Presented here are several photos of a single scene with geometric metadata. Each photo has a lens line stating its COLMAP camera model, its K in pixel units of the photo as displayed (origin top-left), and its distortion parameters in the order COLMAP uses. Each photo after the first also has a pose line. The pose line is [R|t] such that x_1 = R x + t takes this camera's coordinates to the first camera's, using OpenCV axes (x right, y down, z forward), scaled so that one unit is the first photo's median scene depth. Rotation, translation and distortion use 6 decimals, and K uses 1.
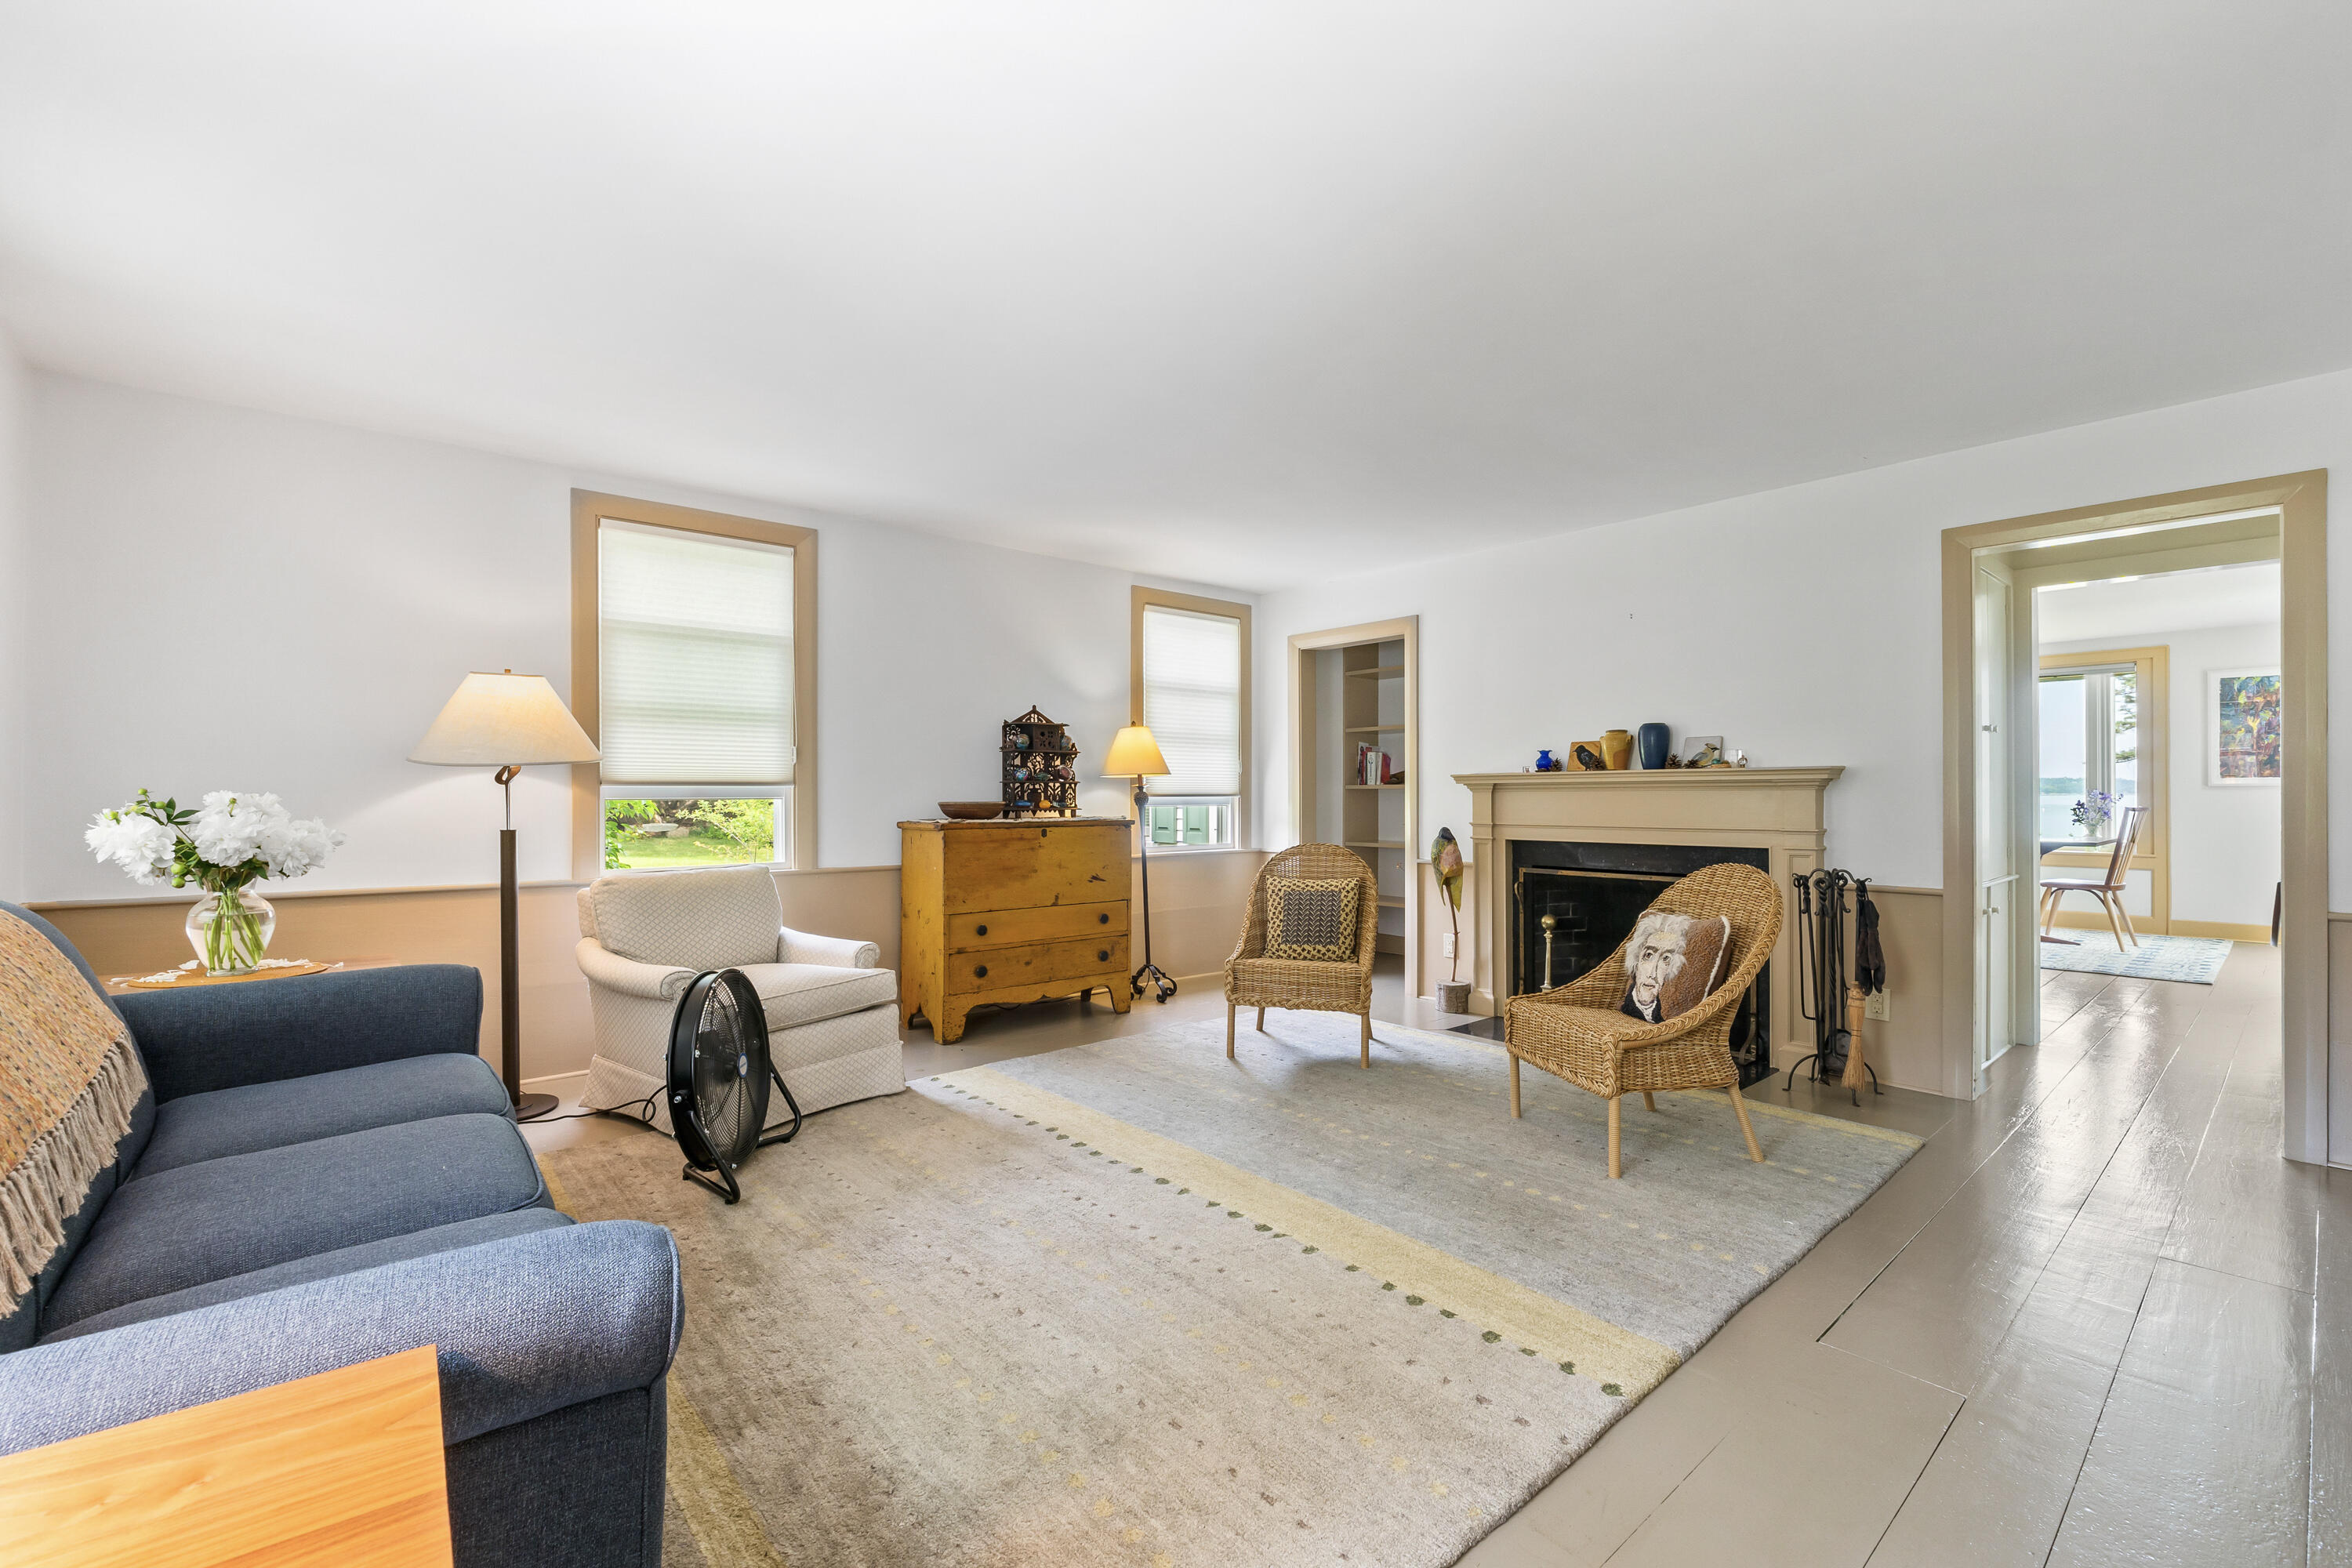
lens RADIAL K [[993.7, 0, 1174.5], [0, 993.7, 785.1], [0, 0, 1]] dist [0.000016, 0.000000]
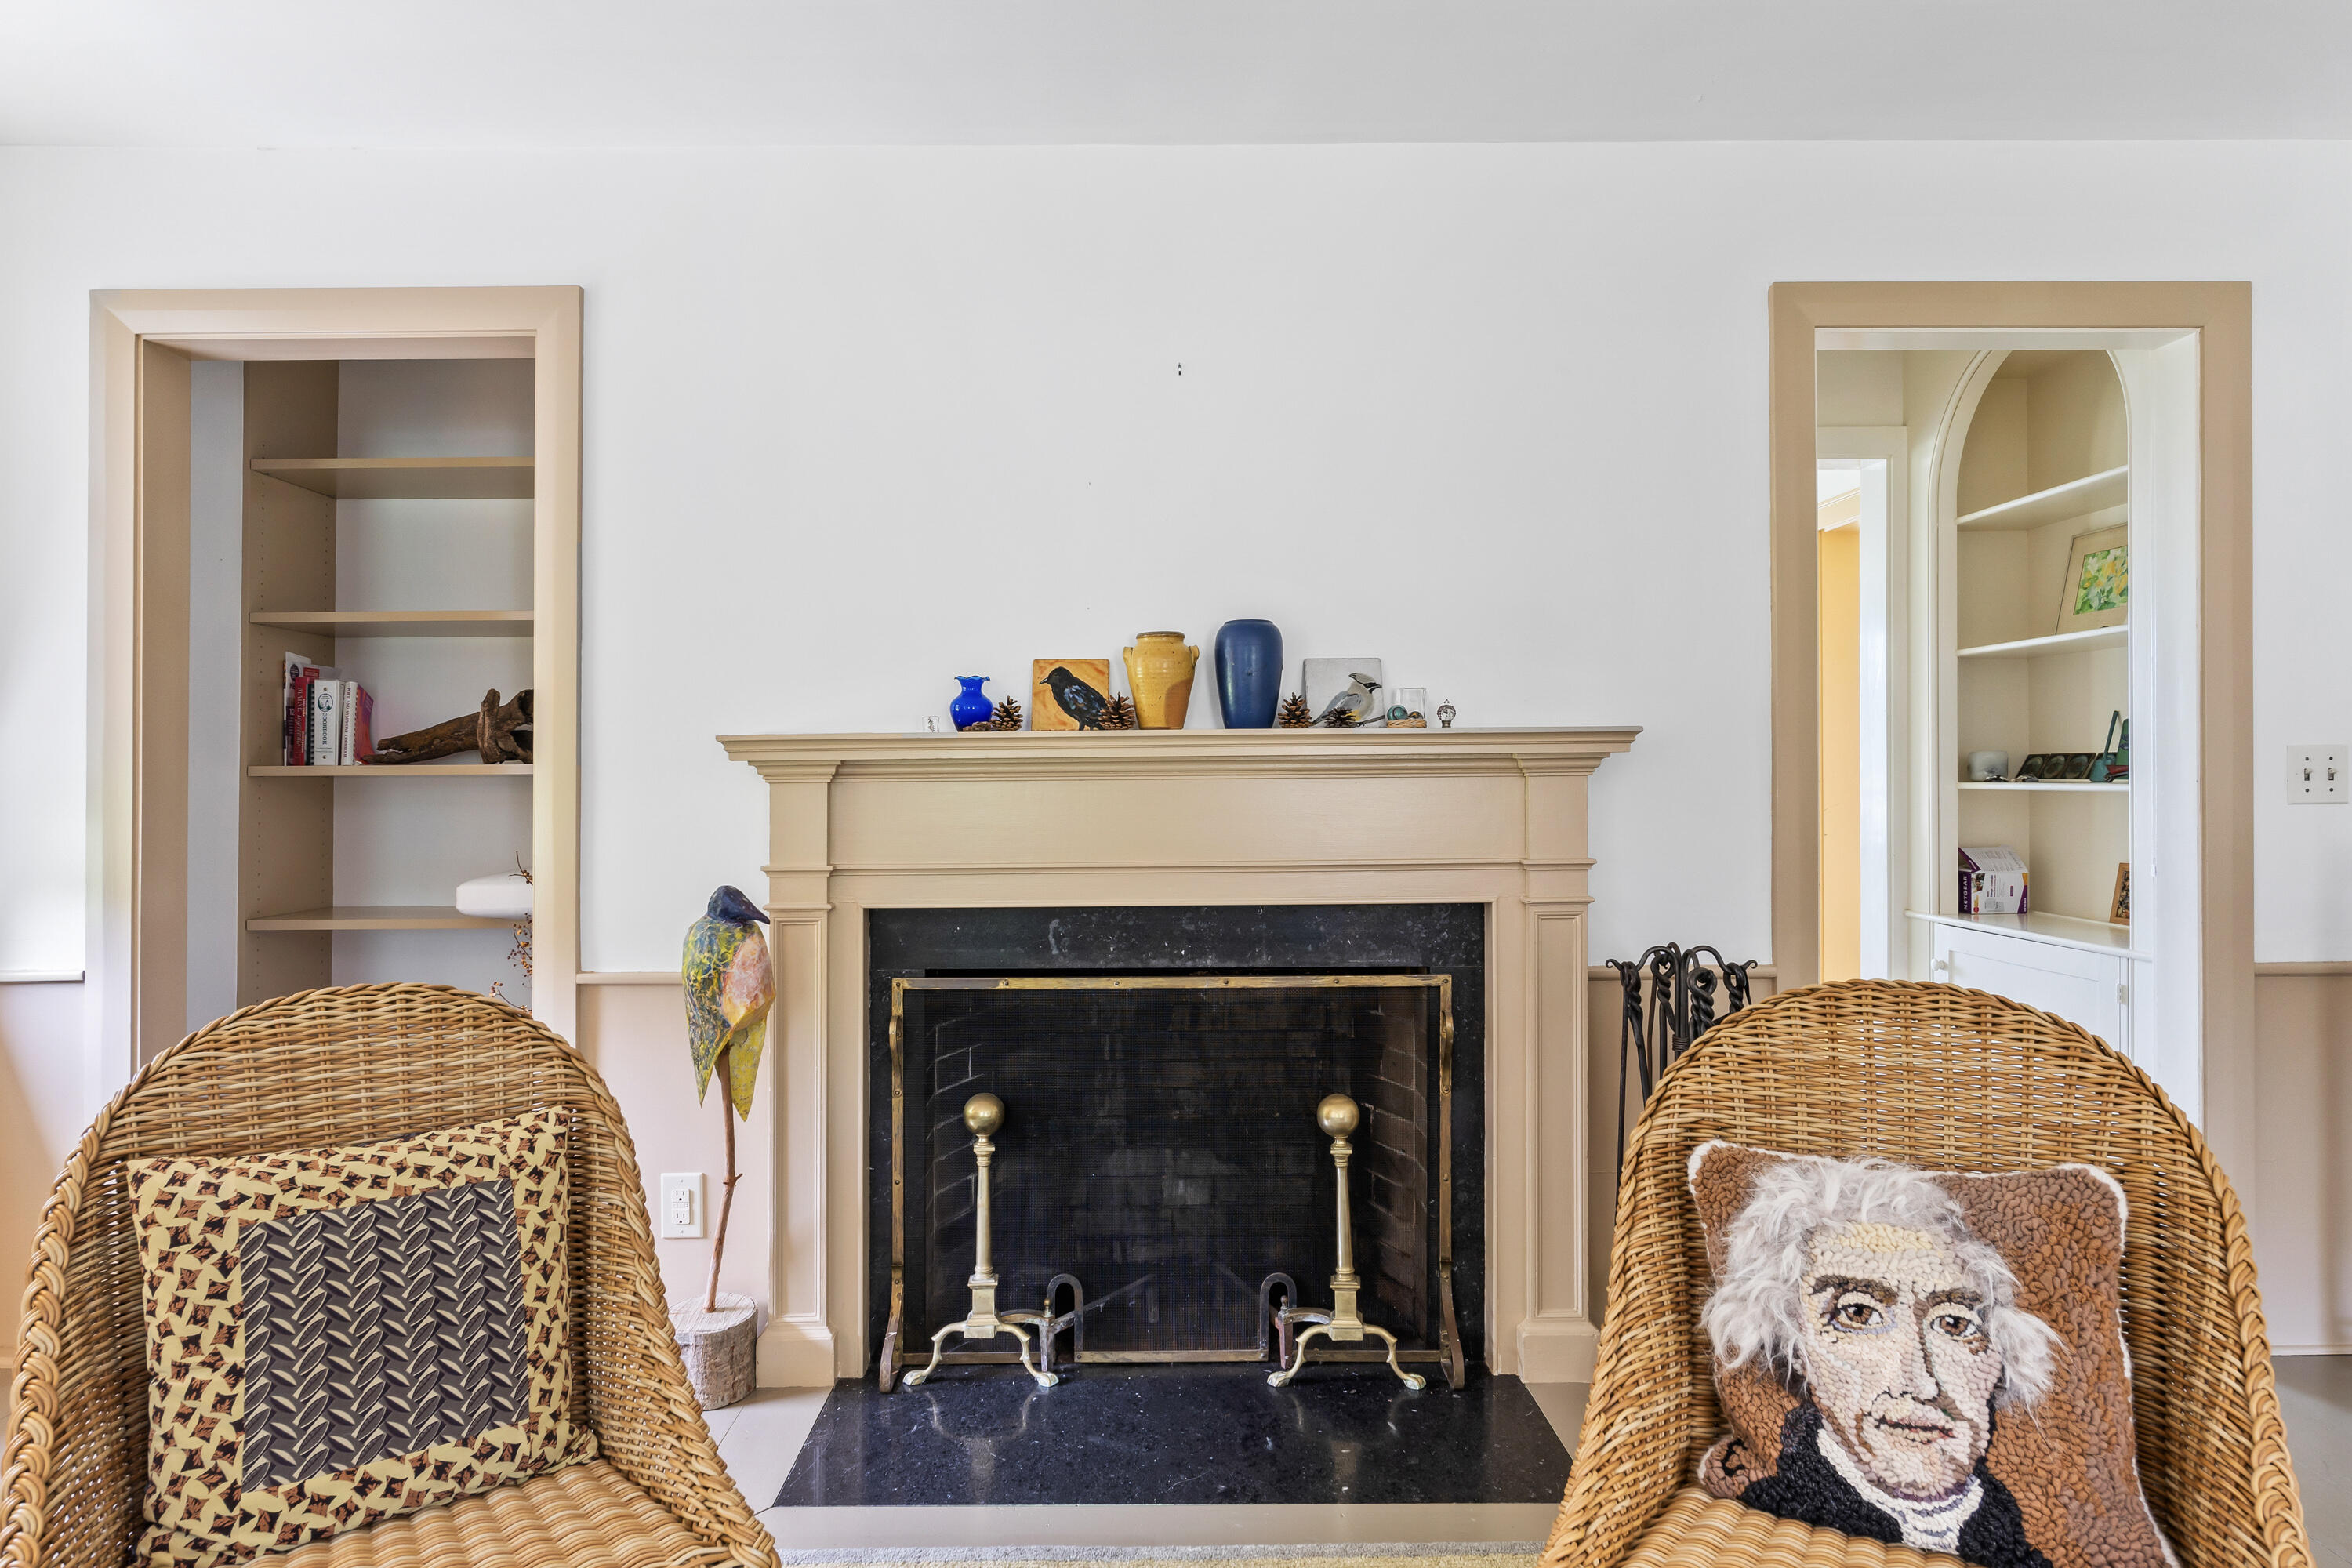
lens RADIAL K [[1397.8, 0, 1183.8], [0, 1397.8, 749.2], [0, 0, 1]] dist [-0.004369, -0.001967]
pose [[0.647887, 0.012544, 0.761634, 0.005676], [-0.000788, 0.999875, -0.015797, 0.002380], [-0.761736, 0.009635, 0.647815, 0.580189]]
